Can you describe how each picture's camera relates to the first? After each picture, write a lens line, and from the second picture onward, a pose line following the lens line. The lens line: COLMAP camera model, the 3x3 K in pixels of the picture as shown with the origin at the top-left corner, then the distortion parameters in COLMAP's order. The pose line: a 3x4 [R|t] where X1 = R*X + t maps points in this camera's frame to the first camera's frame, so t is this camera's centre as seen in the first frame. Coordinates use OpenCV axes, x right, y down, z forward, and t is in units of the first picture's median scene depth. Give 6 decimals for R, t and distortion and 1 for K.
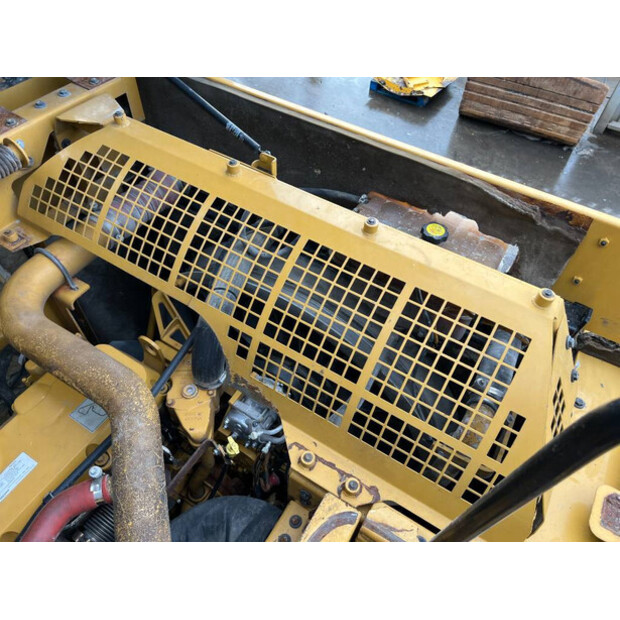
lens RADIAL K [[469.6, 0, 311.7], [0, 469.6, 301.8], [0, 0, 1]] dist [0.073110, -0.086715]
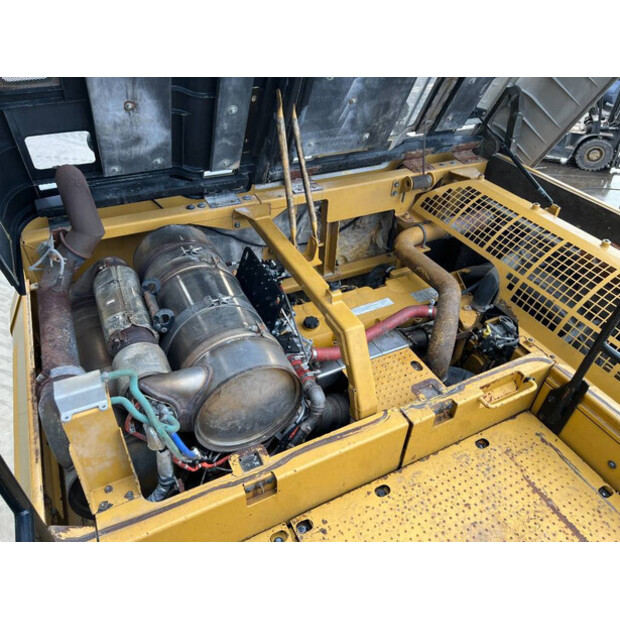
lens RADIAL K [[469.6, 0, 311.7], [0, 469.6, 301.8], [0, 0, 1]] dist [0.073110, -0.086715]
pose [[0.857156, 0.320118, -0.403495, -0.035502], [-0.410046, 0.898190, -0.158483, 0.736875], [0.311682, 0.301296, 0.901152, -0.924557]]
